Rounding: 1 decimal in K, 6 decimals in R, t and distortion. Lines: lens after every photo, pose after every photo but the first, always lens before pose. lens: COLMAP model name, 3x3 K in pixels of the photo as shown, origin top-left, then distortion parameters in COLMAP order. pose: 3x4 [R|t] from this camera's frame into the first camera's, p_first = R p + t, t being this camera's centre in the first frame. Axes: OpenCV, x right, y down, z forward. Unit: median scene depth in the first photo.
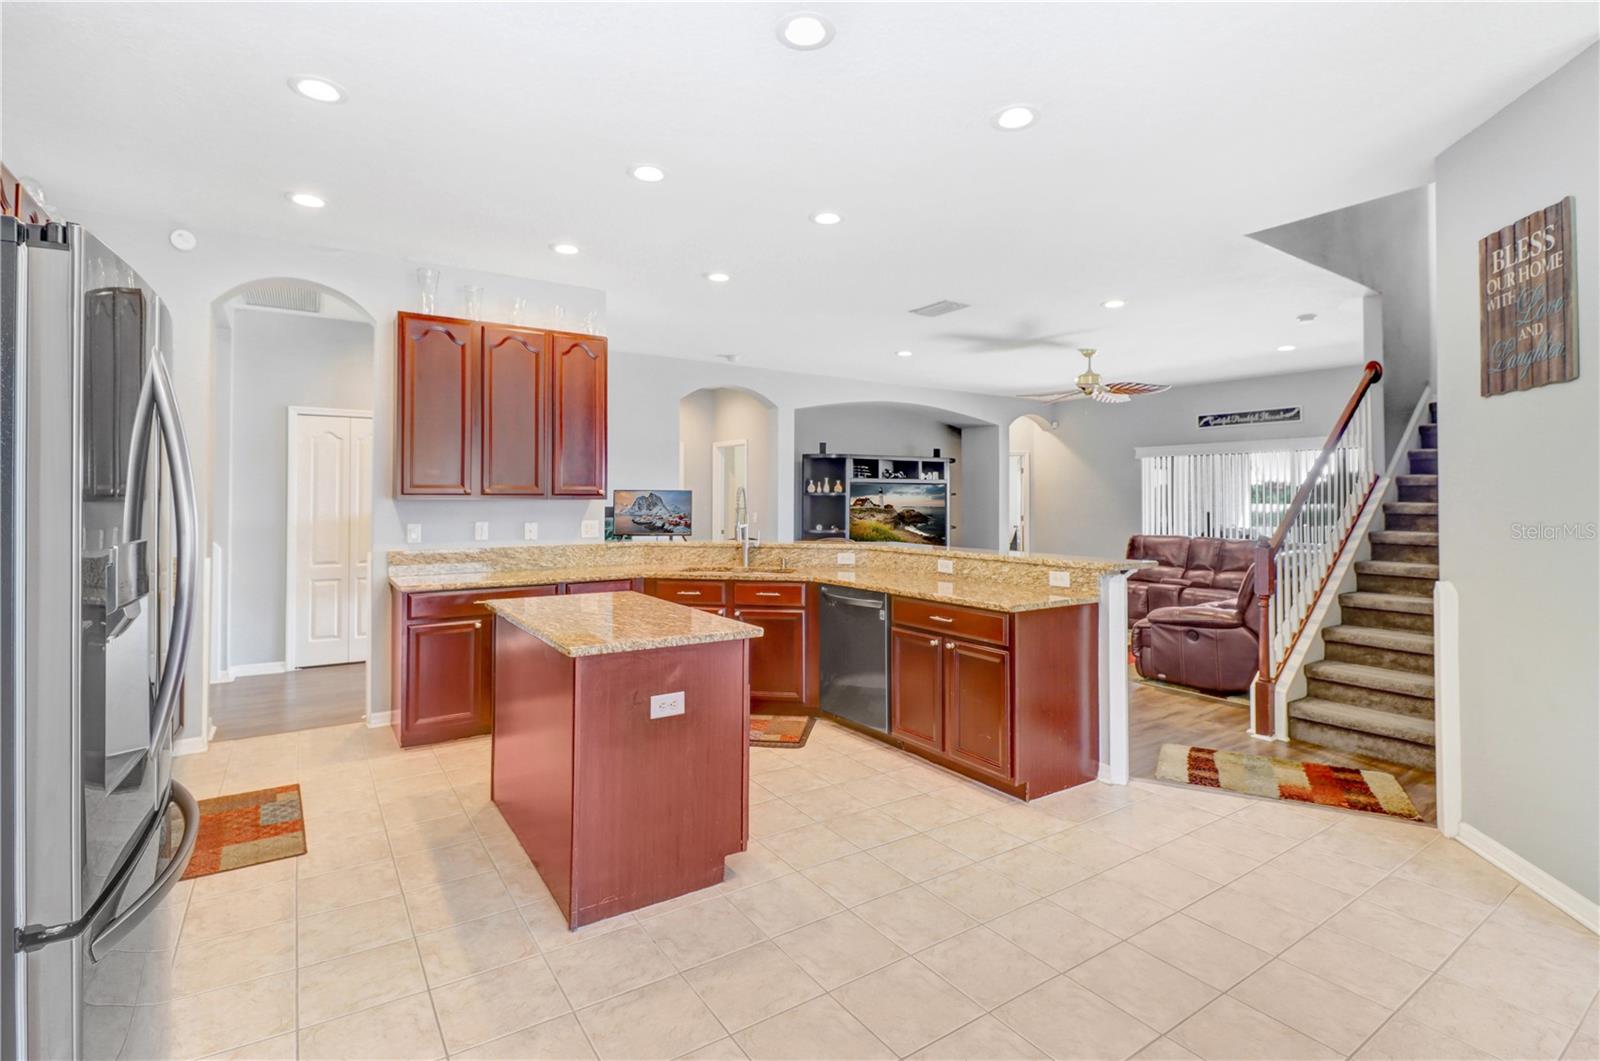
lens RADIAL K [[744.3, 0, 794.6], [0, 744.3, 509.1], [0, 0, 1]] dist [-0.005136, -0.000608]
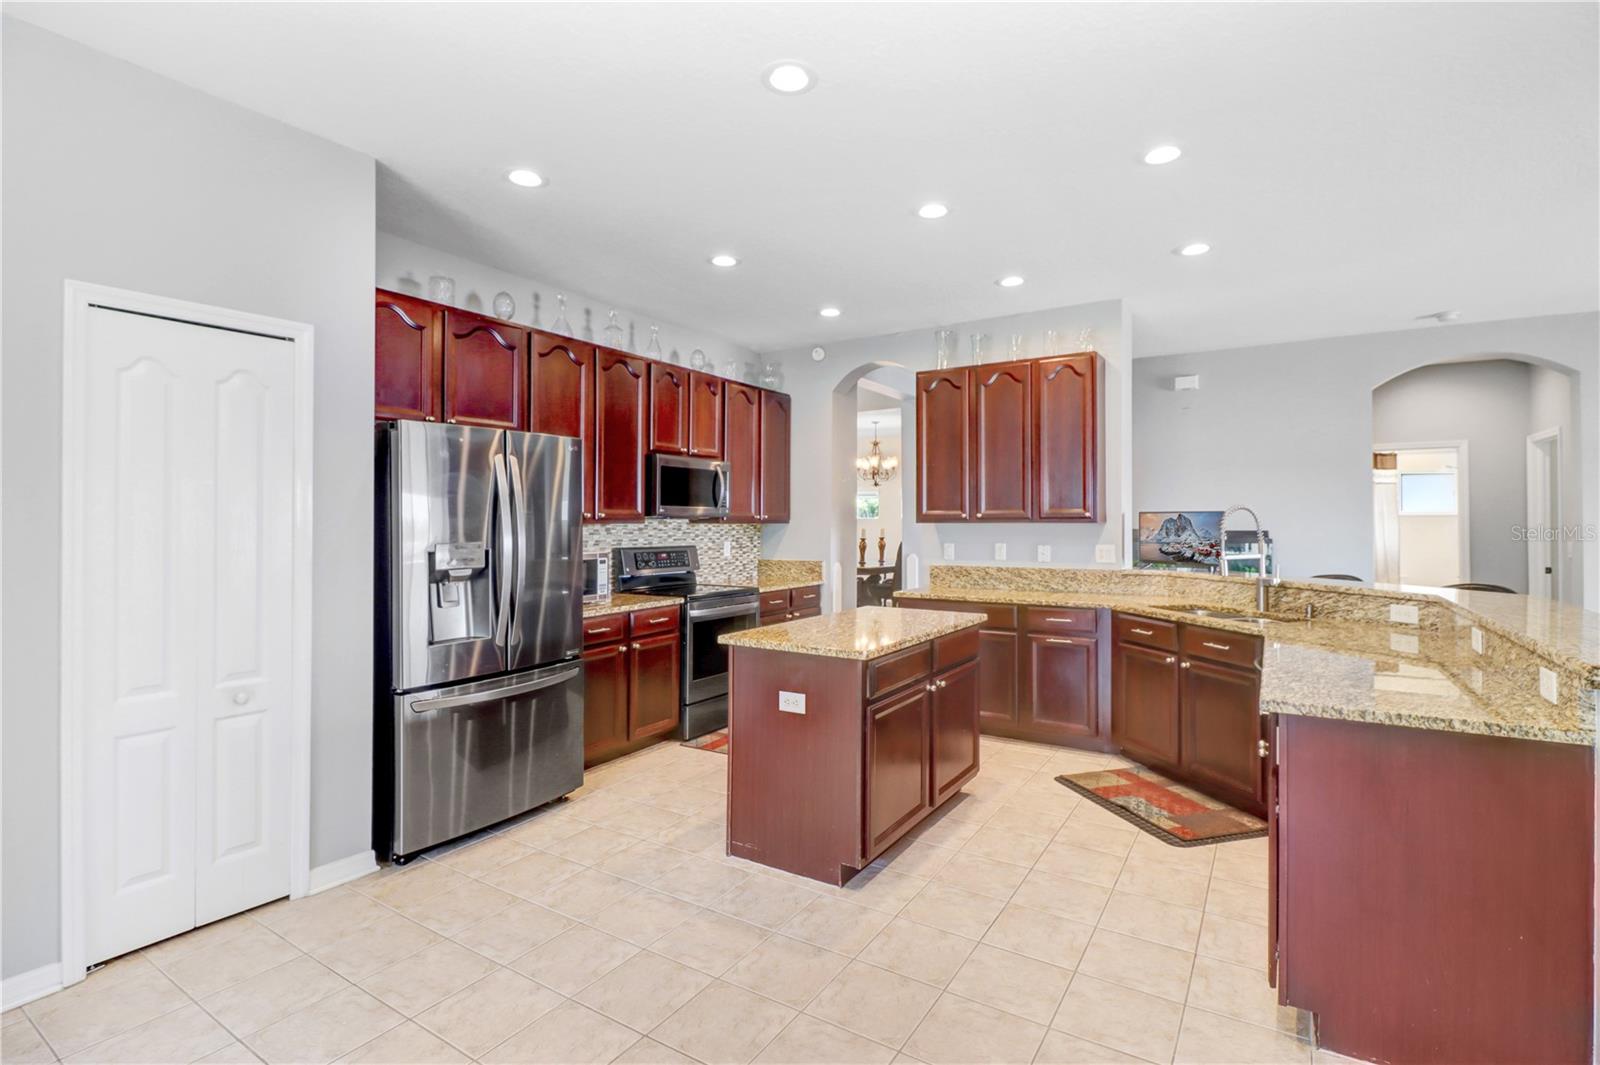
lens RADIAL K [[759.0, 0, 822.8], [0, 759.0, 523.0], [0, 0, 1]] dist [0.001055, -0.000591]
pose [[0.425884, -0.000861, -0.904777, 0.570158], [-0.008778, 0.999949, -0.005083, -0.005588], [0.904735, 0.010107, 0.425854, 0.337593]]
